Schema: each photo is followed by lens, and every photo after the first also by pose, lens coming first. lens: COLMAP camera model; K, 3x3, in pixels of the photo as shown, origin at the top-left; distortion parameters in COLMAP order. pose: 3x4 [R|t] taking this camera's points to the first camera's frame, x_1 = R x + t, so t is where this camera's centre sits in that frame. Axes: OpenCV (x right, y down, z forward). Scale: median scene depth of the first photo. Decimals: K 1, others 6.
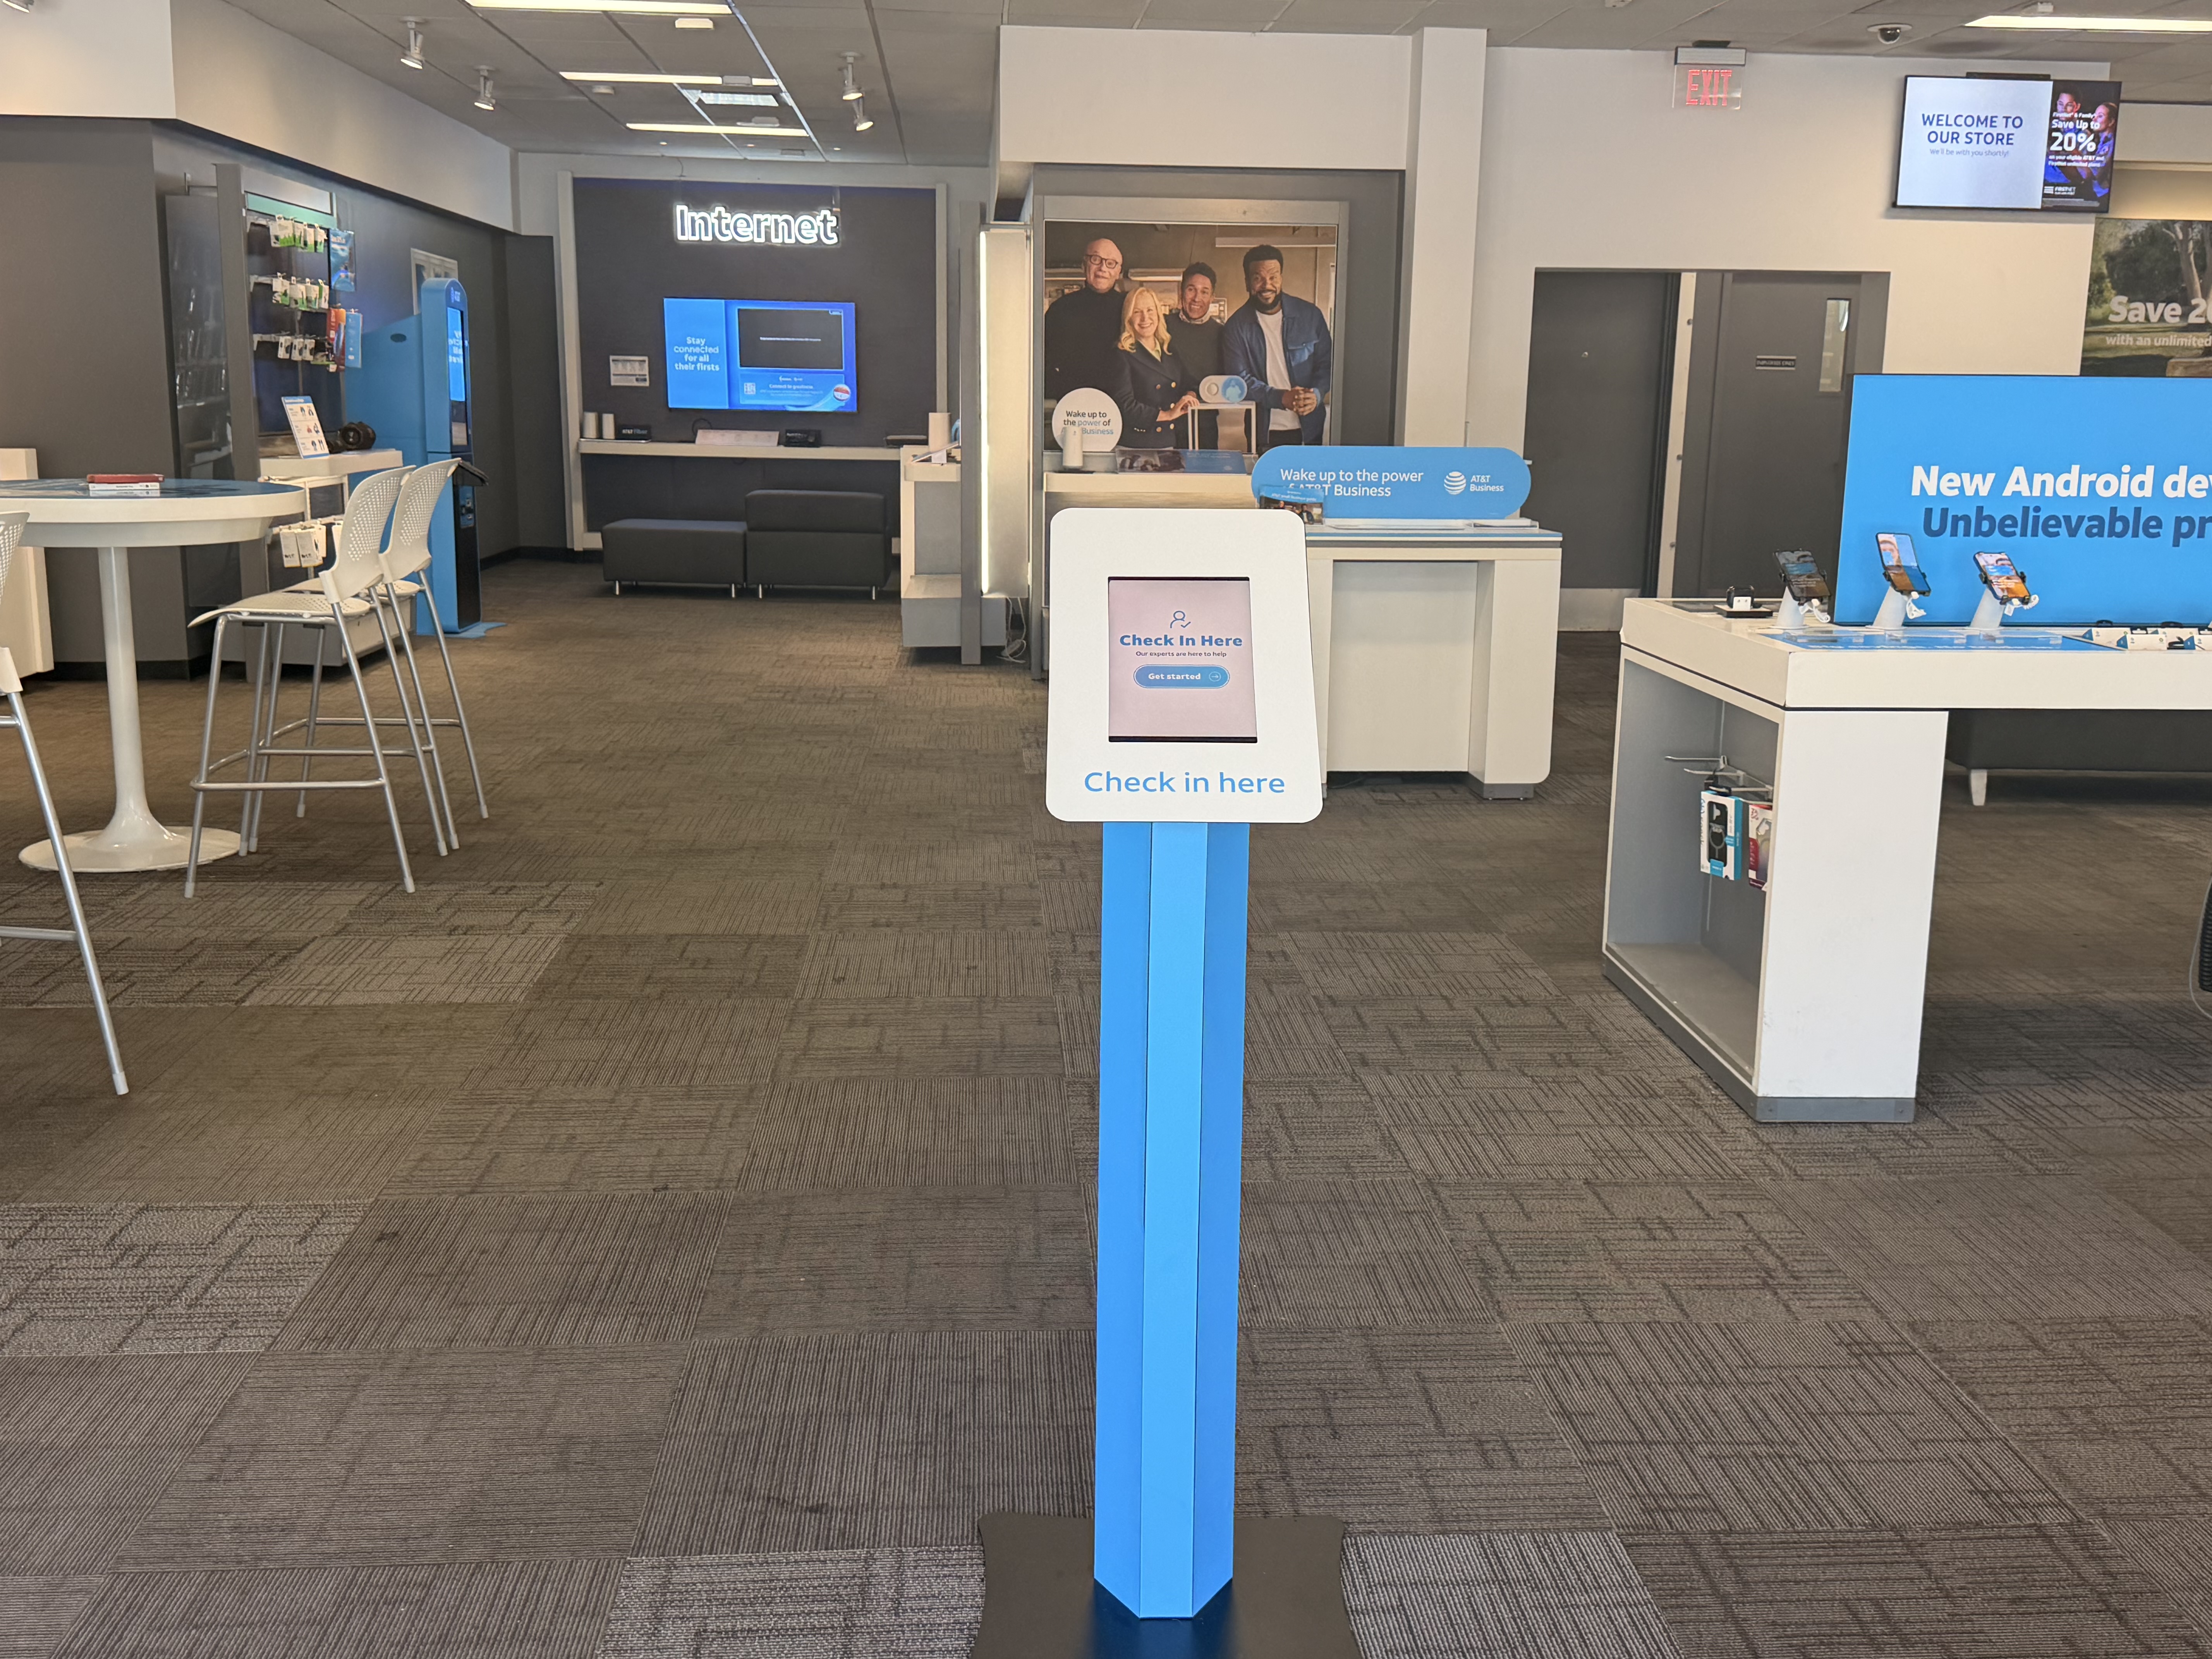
lens RADIAL K [[2218.1, 0, 1106.0], [0, 2218.1, 829.5], [0, 0, 1]] dist [0.122714, -0.294767]
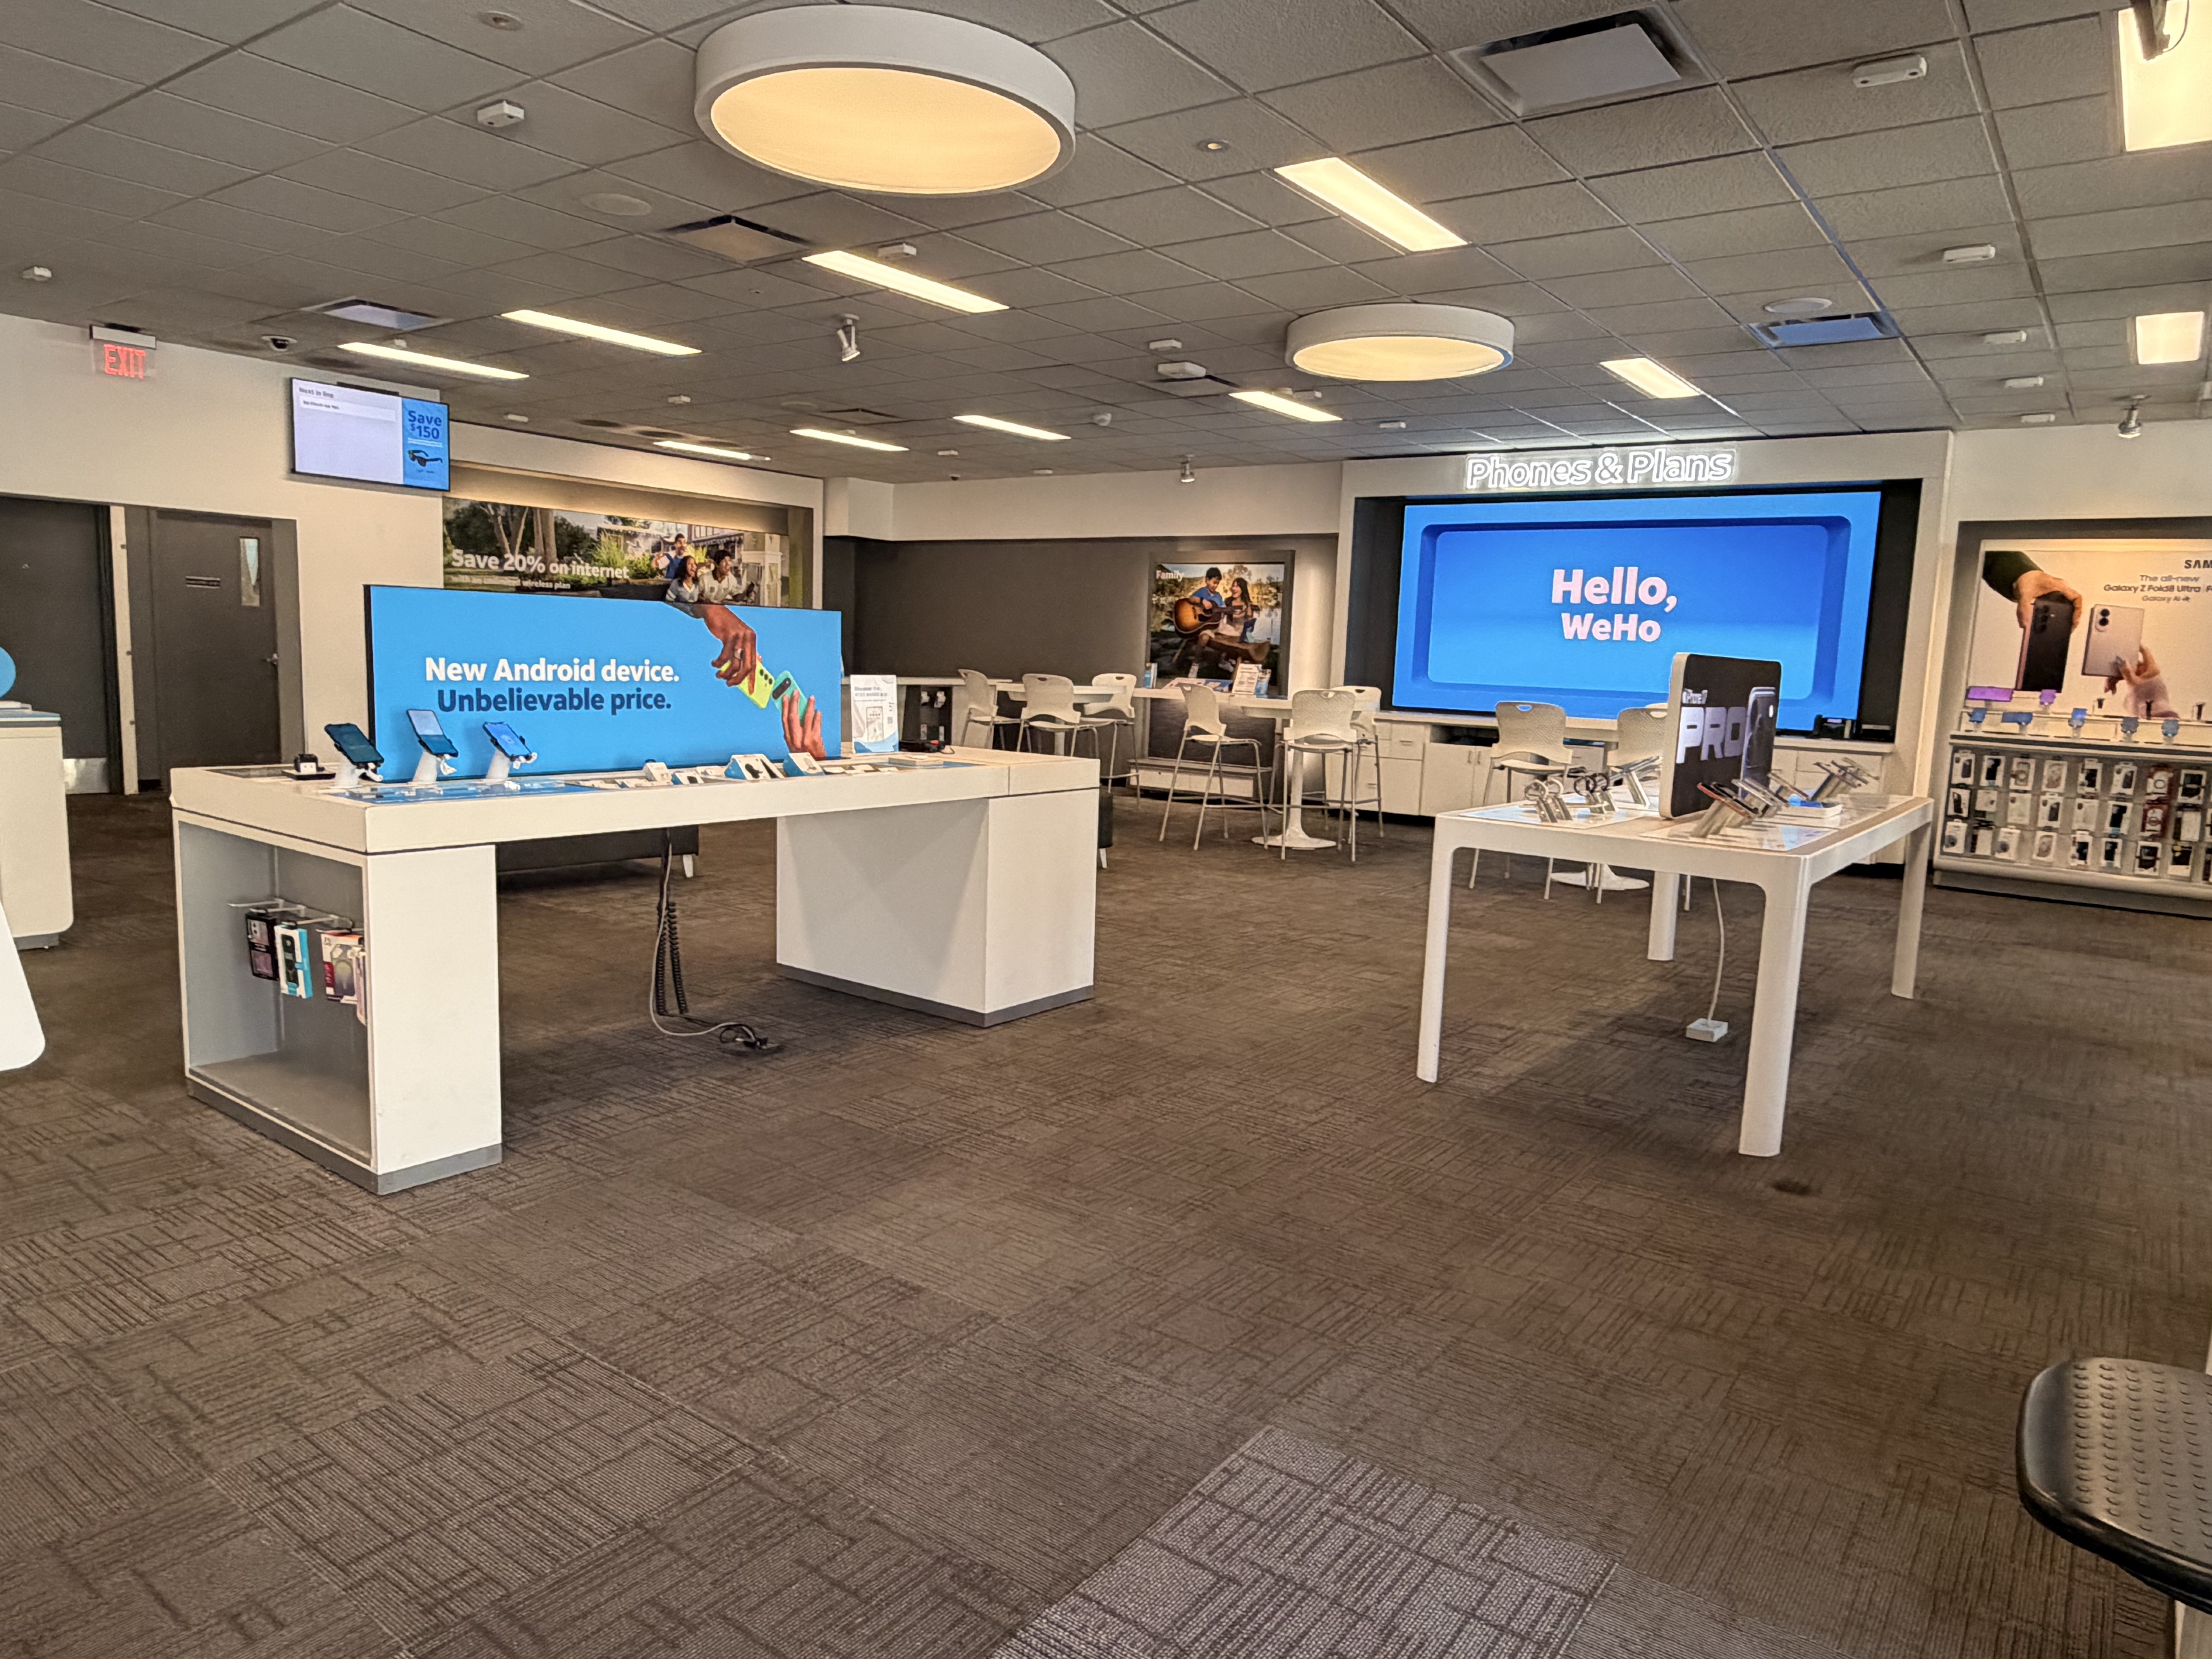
lens RADIAL K [[1422.3, 0, 1106.0], [0, 1422.3, 829.5], [0, 0, 1]] dist [-0.002128, 0.001781]
pose [[0.636675, -0.083336, 0.766616, -0.028872], [0.118411, 0.992918, 0.009596, -0.024885], [-0.761987, 0.084666, 0.642034, 0.182887]]
